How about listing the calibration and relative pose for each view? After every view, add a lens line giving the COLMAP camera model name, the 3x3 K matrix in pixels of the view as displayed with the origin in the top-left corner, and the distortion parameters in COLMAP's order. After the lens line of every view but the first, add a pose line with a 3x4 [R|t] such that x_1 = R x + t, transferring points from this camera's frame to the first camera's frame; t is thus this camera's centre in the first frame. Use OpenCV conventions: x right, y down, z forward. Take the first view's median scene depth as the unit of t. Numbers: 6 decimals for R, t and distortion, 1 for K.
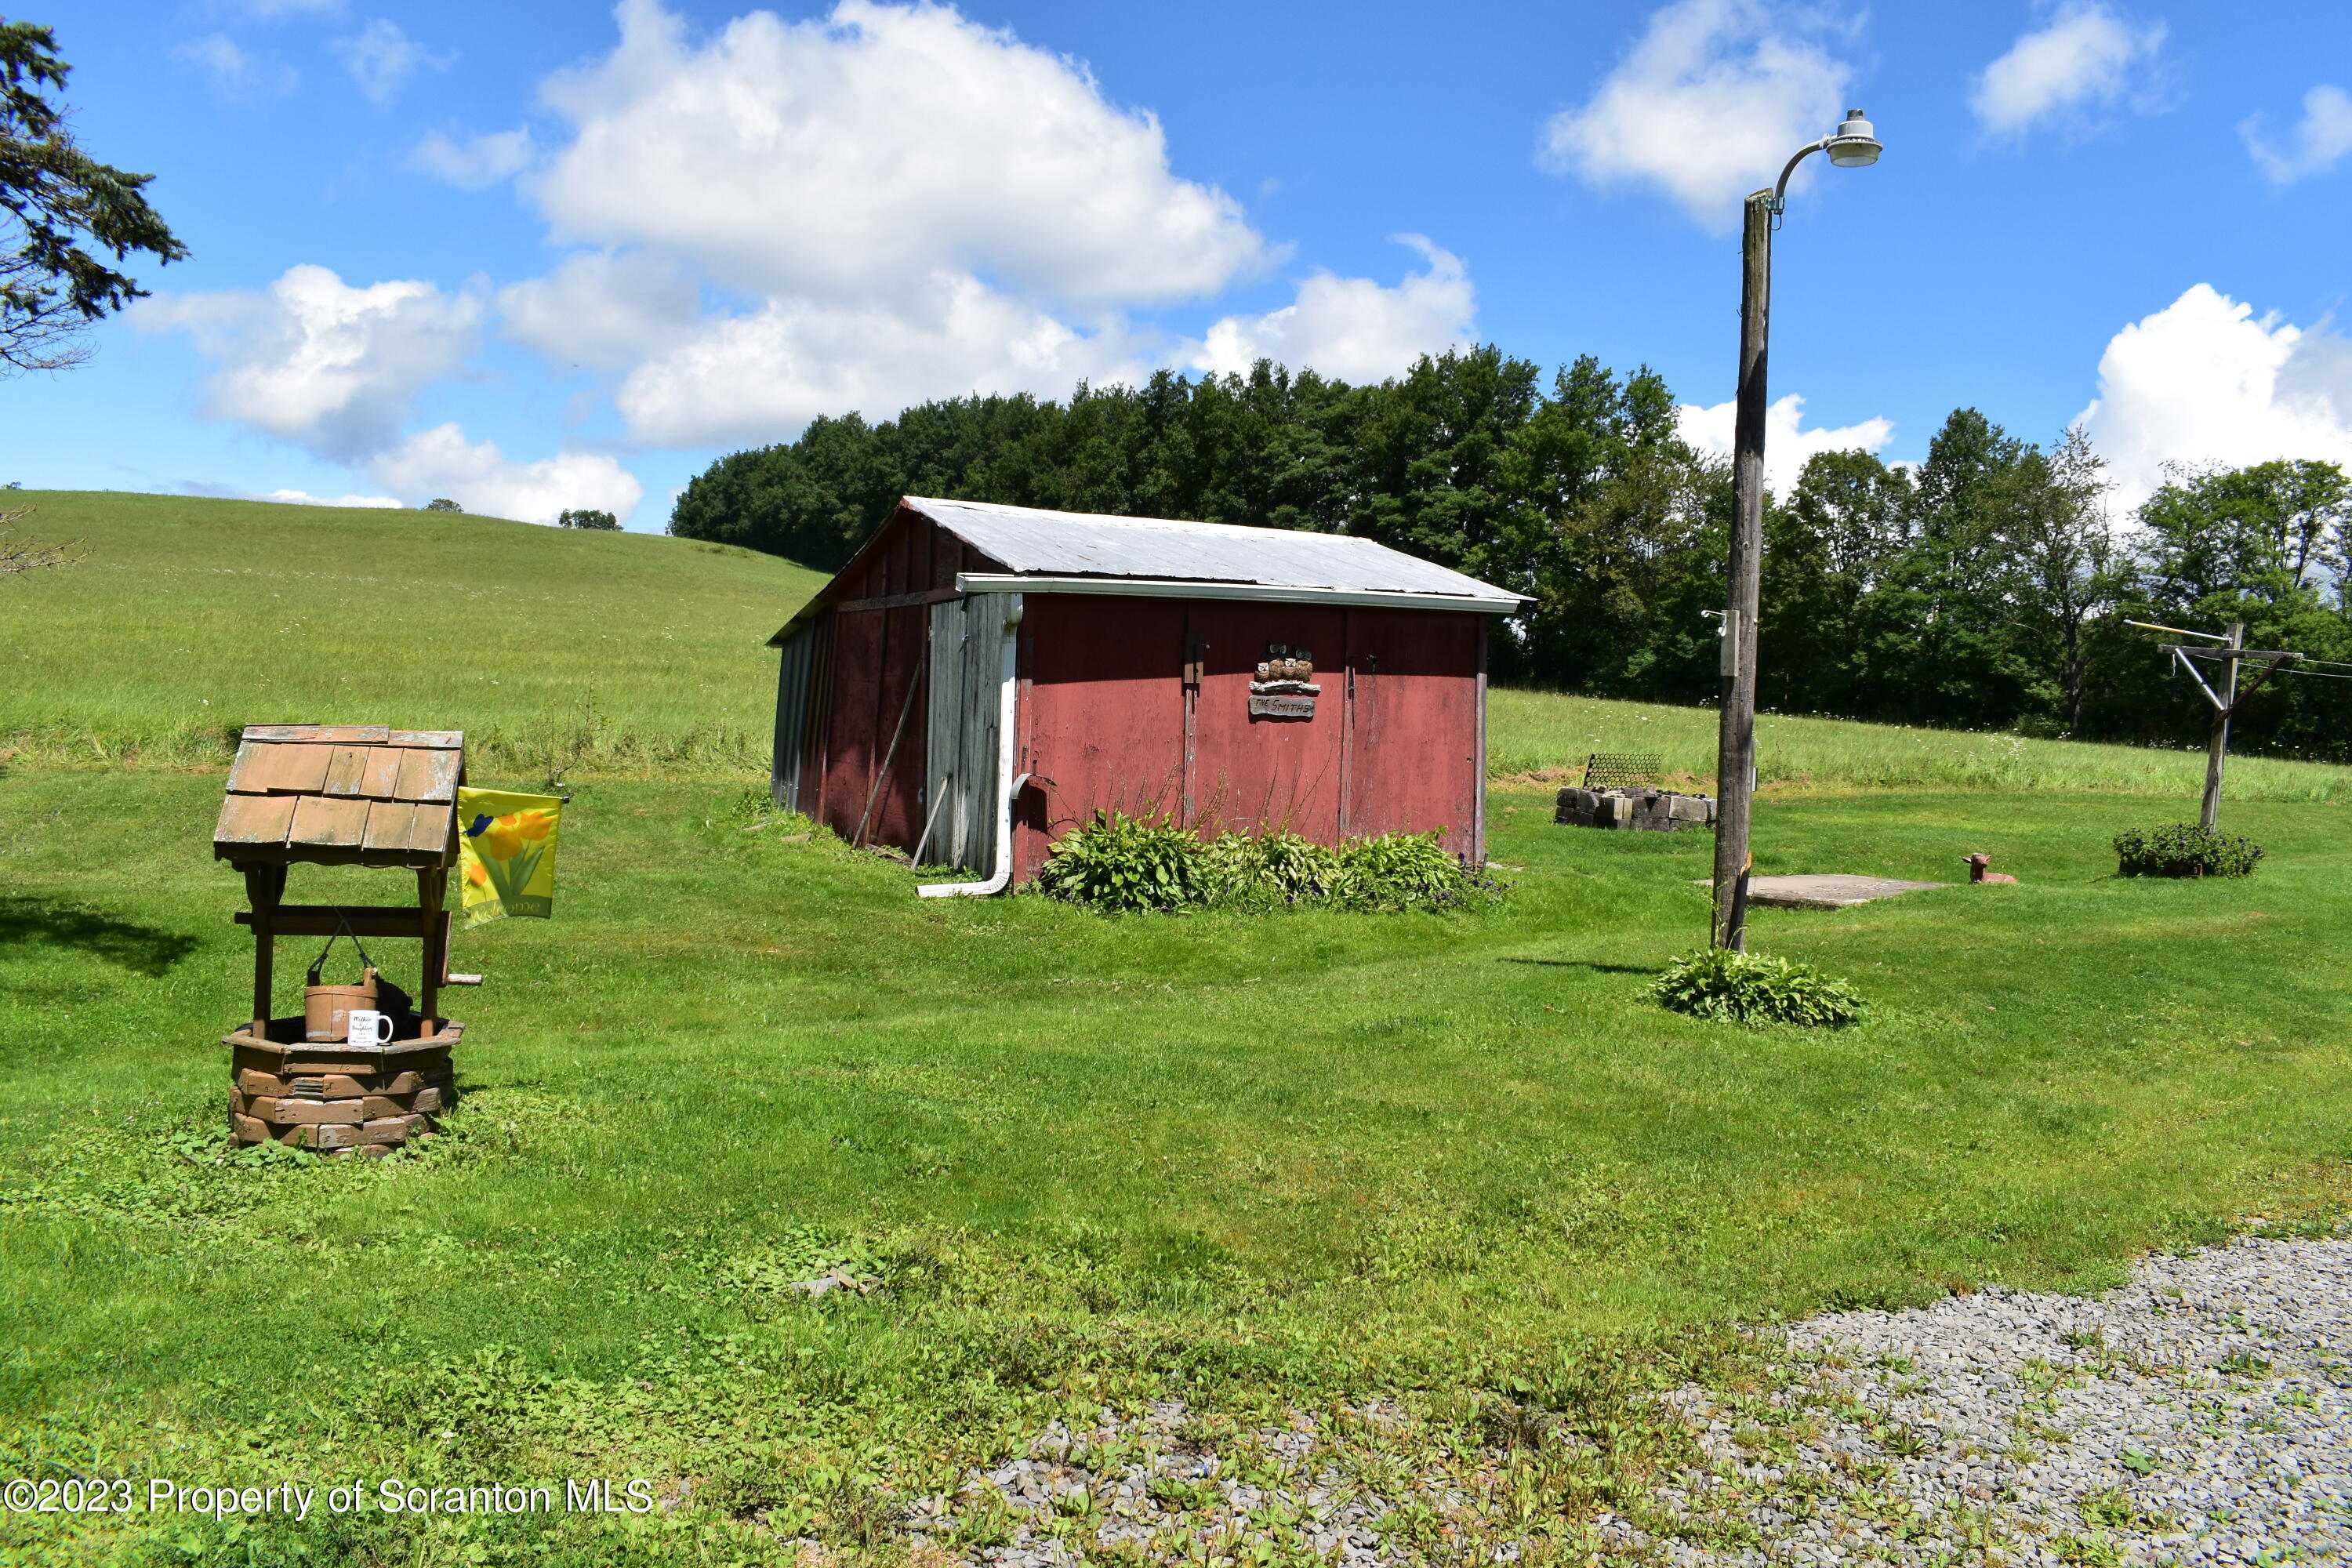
lens RADIAL K [[1825.5, 0, 1181.6], [0, 1825.5, 786.8], [0, 0, 1]] dist [-0.097059, 0.016376]
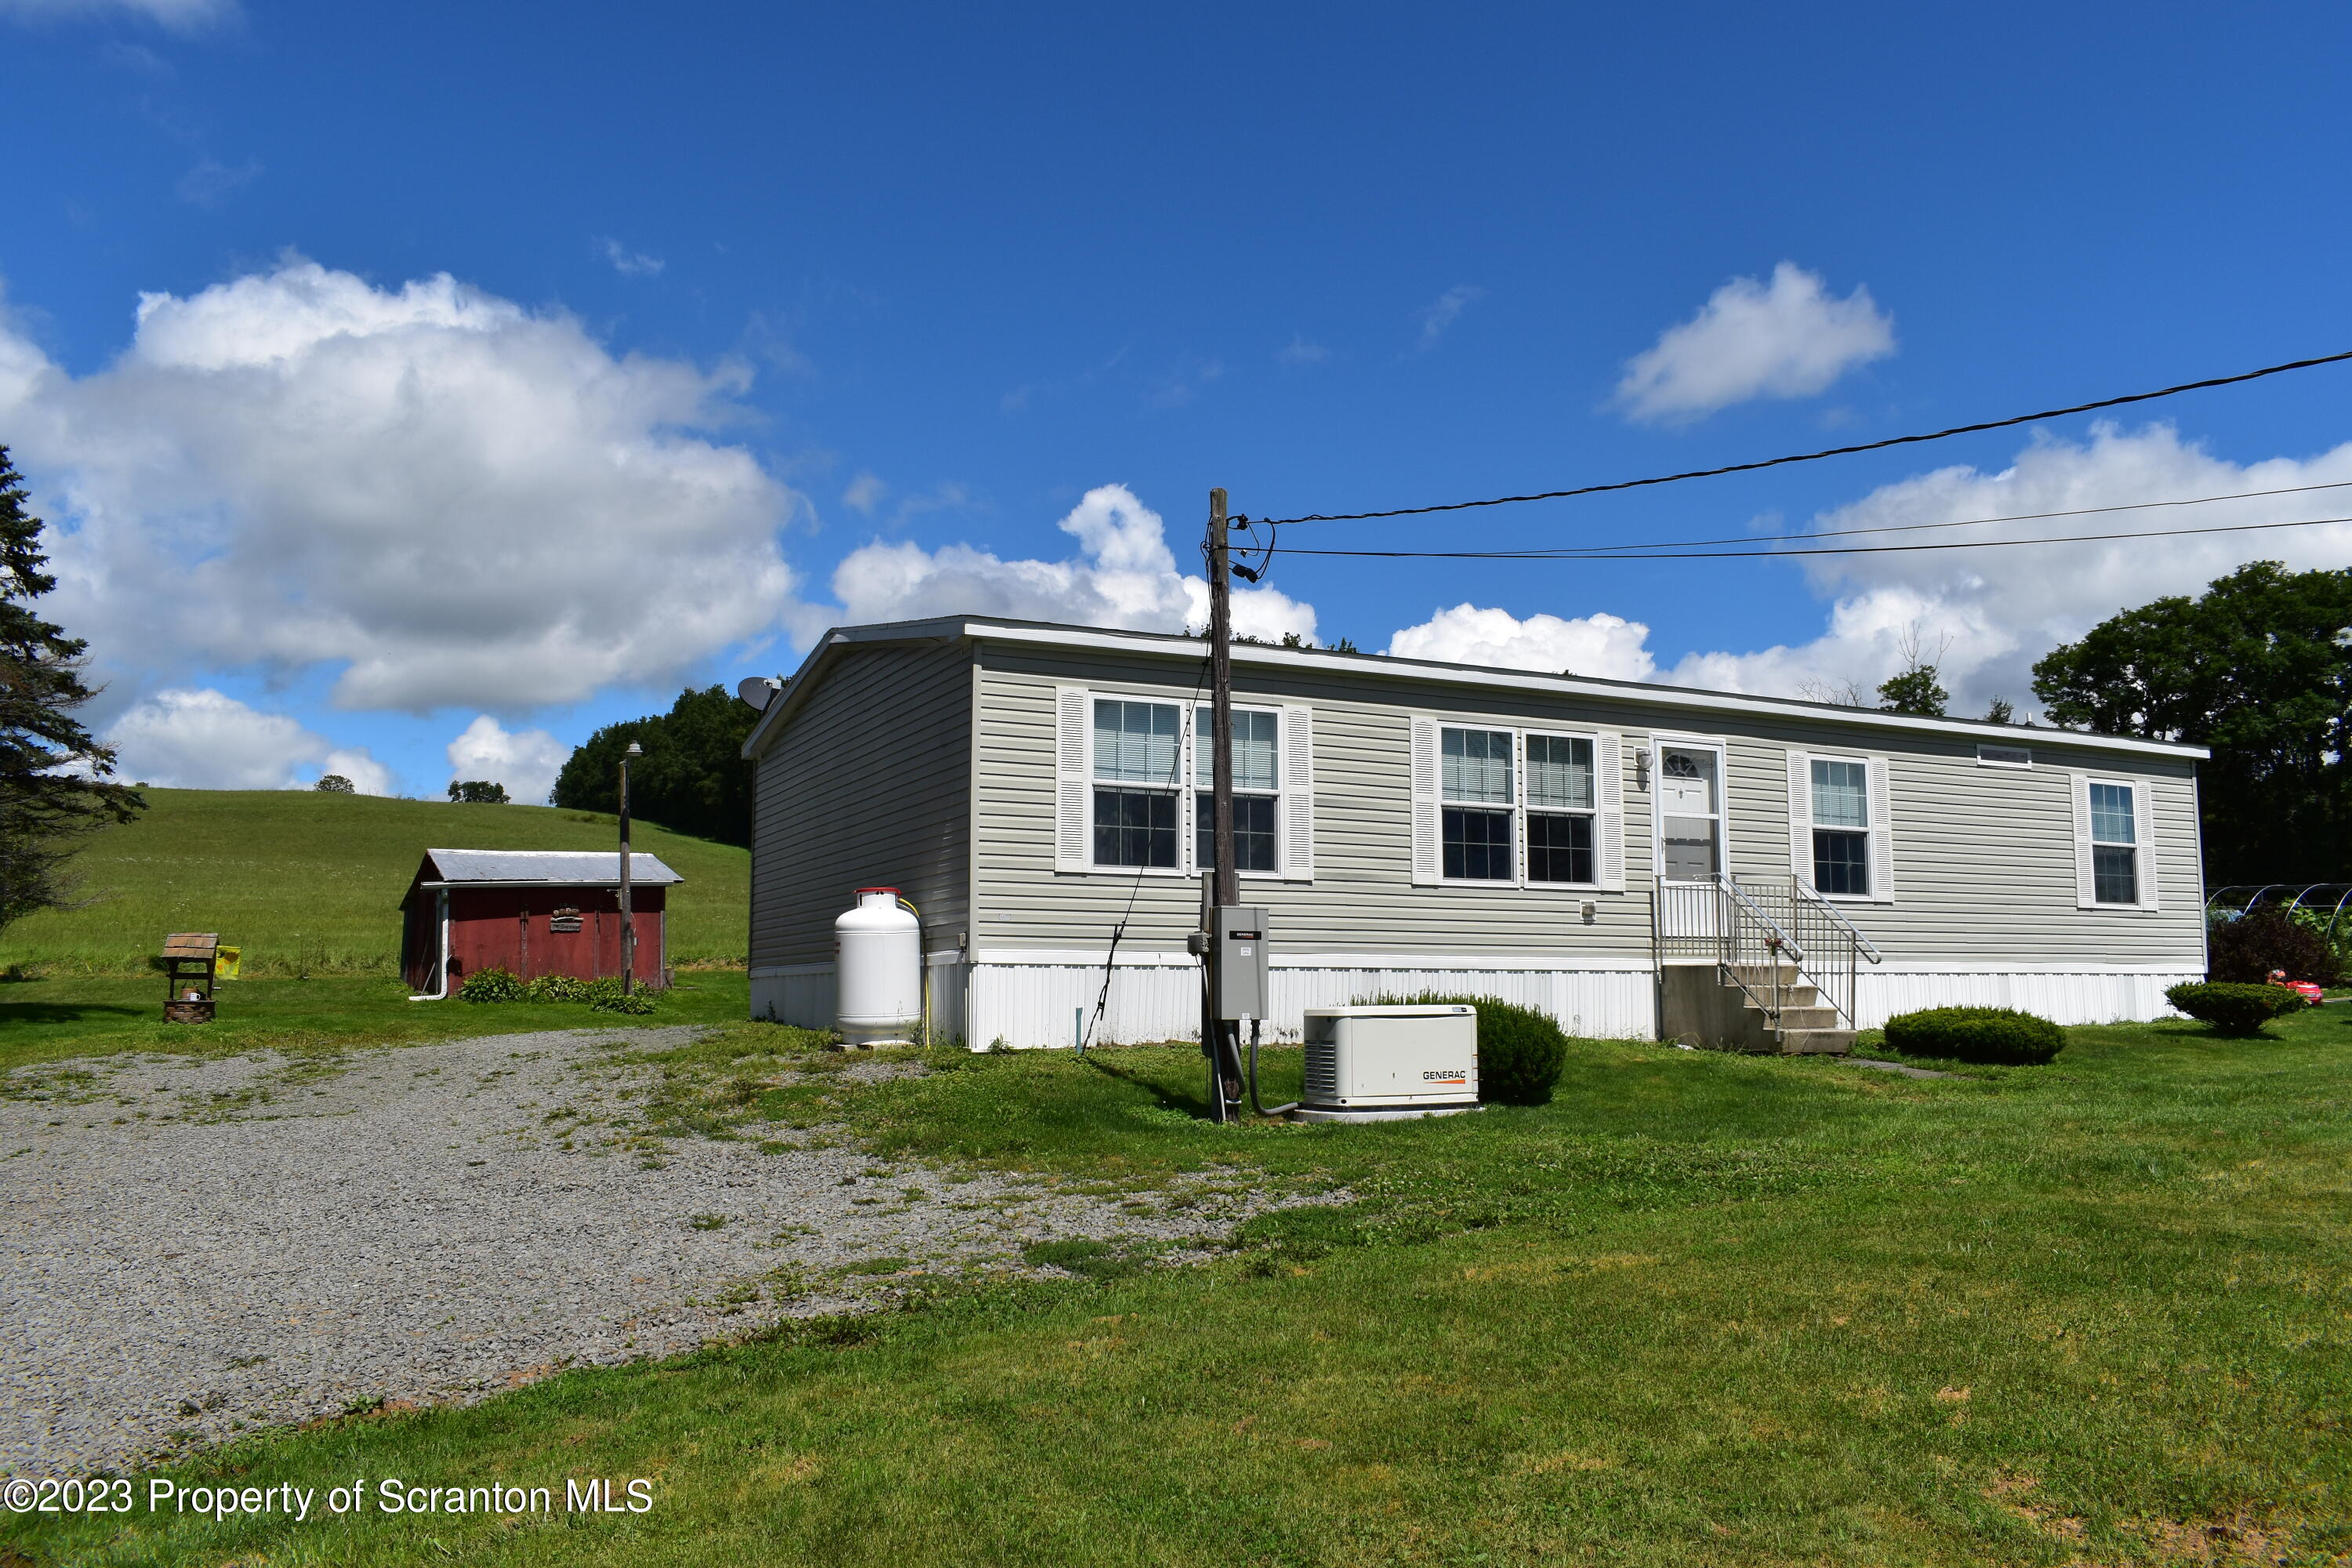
lens RADIAL K [[1825.5, 0, 1182.1], [0, 1825.5, 779.1], [0, 0, 1]] dist [-0.097059, 0.016376]
pose [[0.997815, -0.040136, 0.052483, 0.062039], [0.046886, 0.989812, -0.134438, 0.010299], [-0.046552, 0.136605, 0.989531, -0.123336]]
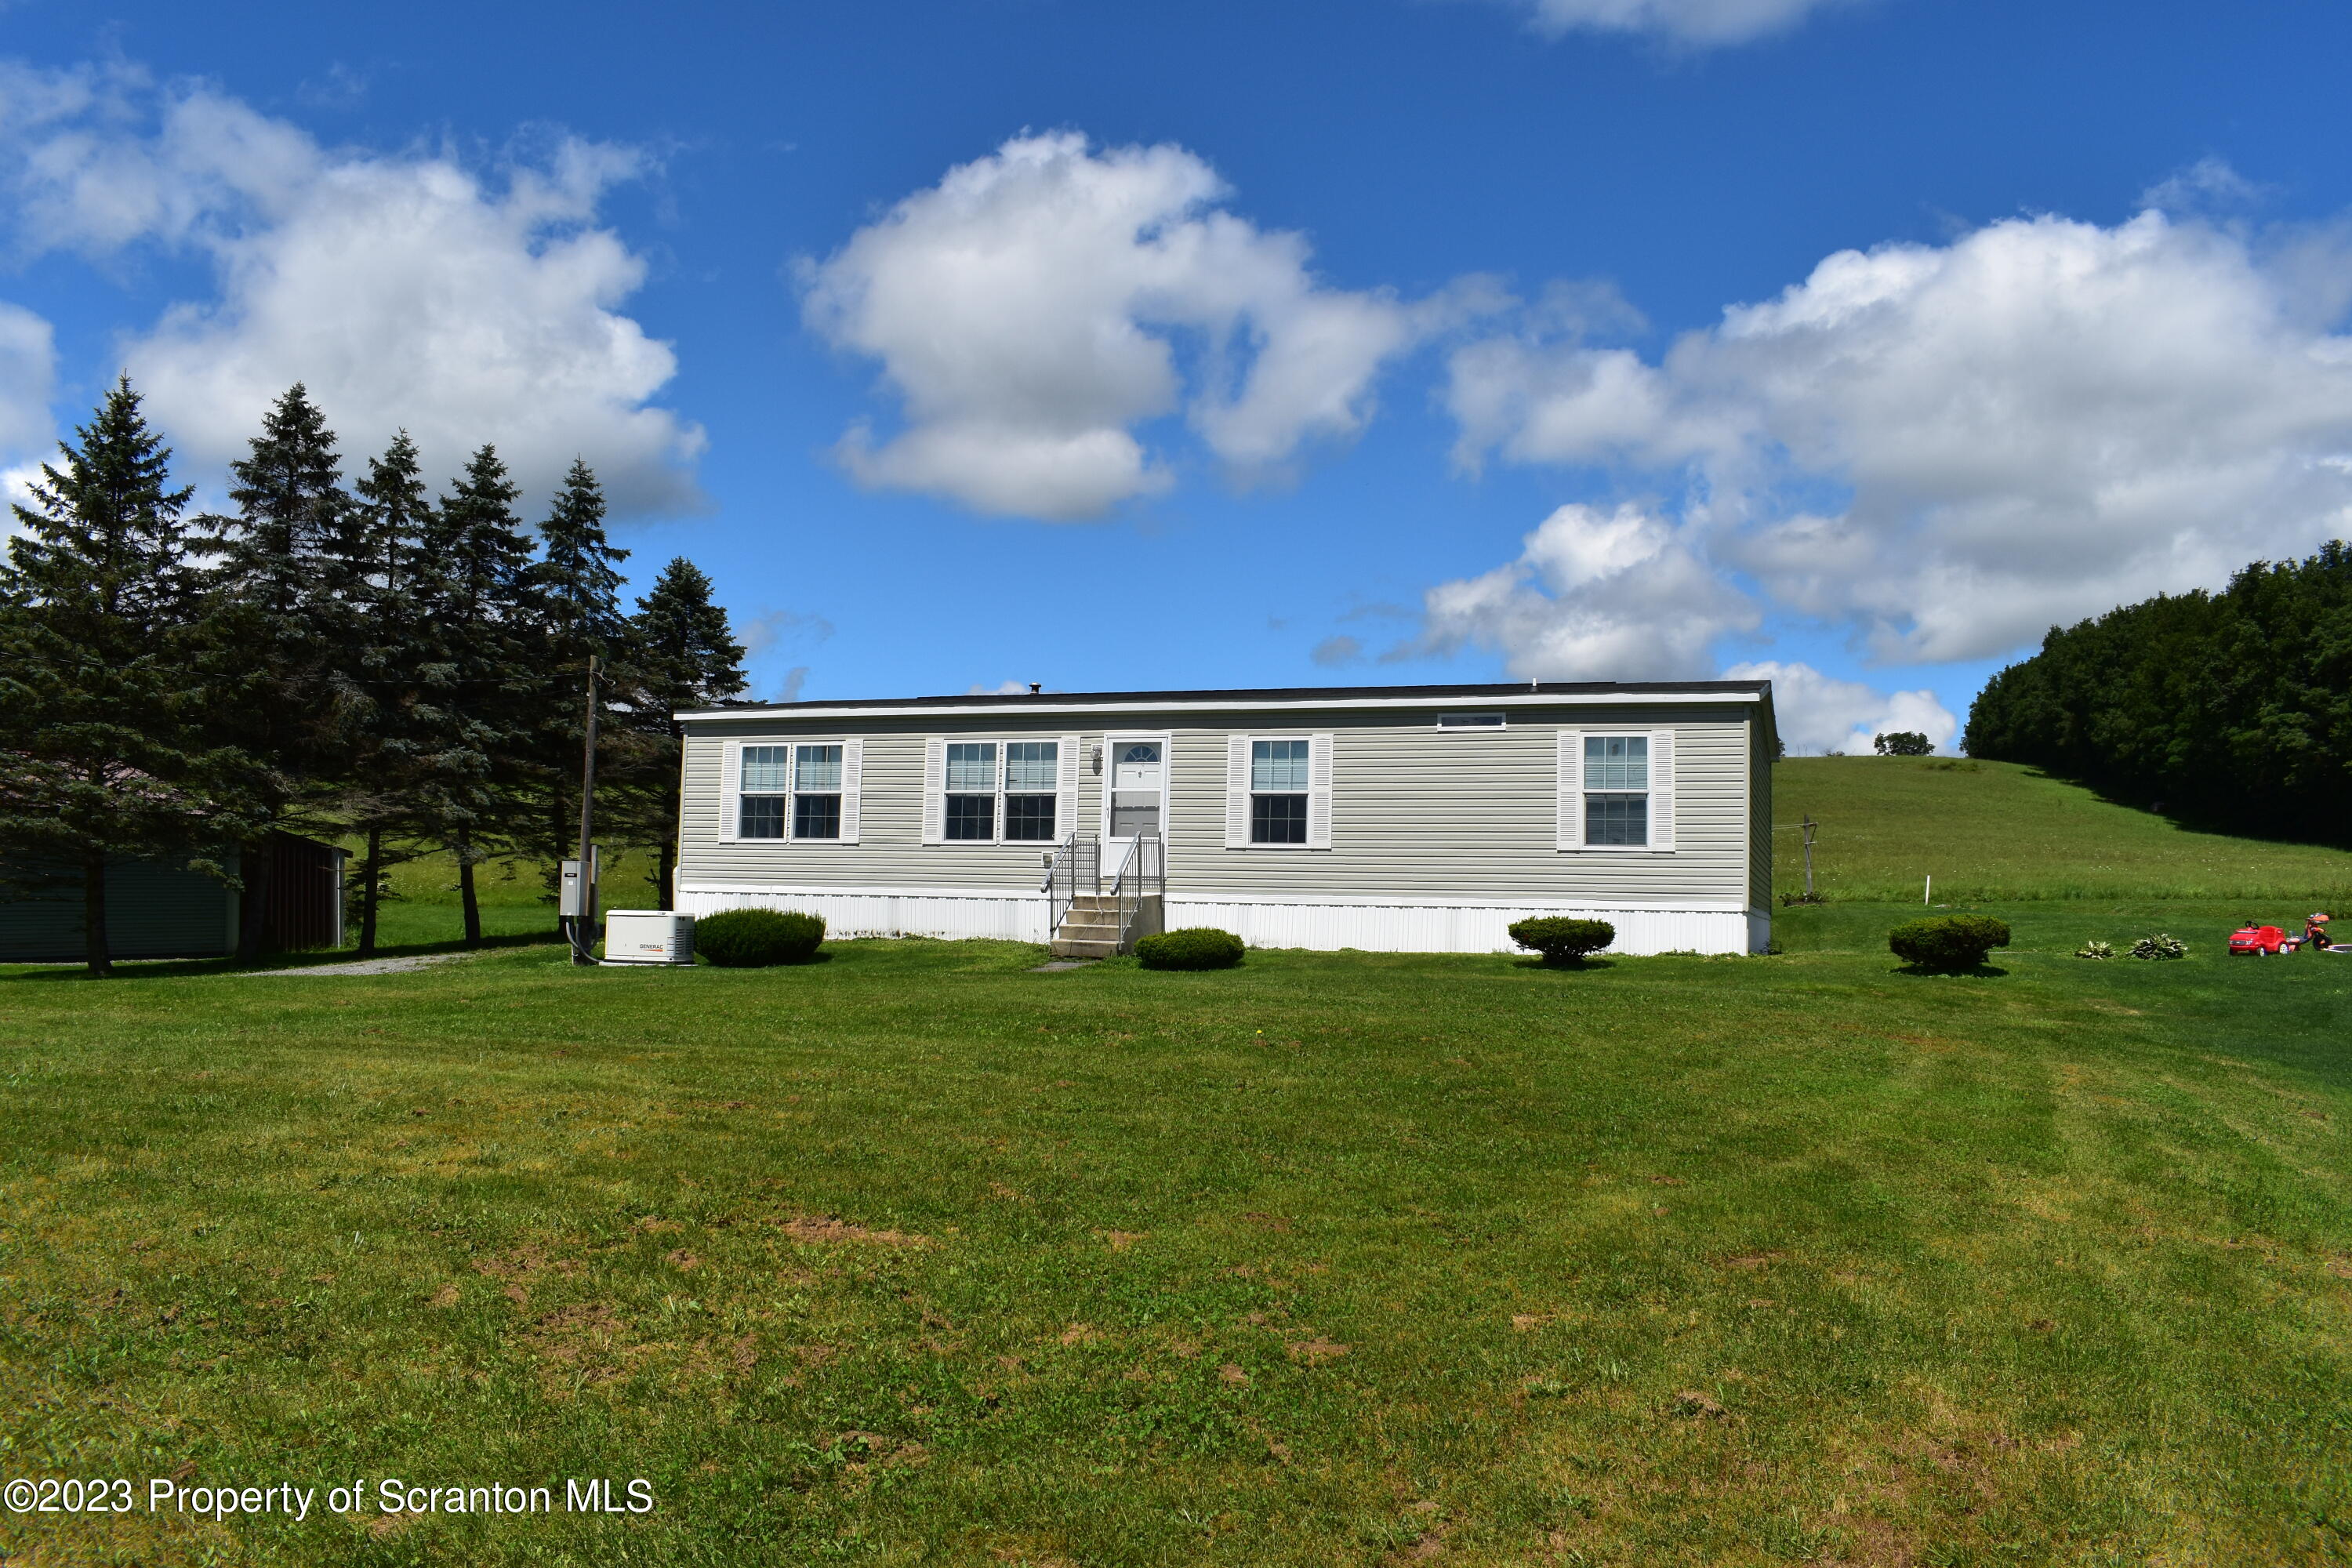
lens RADIAL K [[1825.5, 0, 1178.8], [0, 1825.5, 786.7], [0, 0, 1]] dist [-0.097059, 0.016376]
pose [[0.727240, -0.084190, -0.681201, 0.217639], [0.000091, 0.992461, -0.122562, 0.018440], [0.686383, 0.089070, 0.721765, -0.125236]]
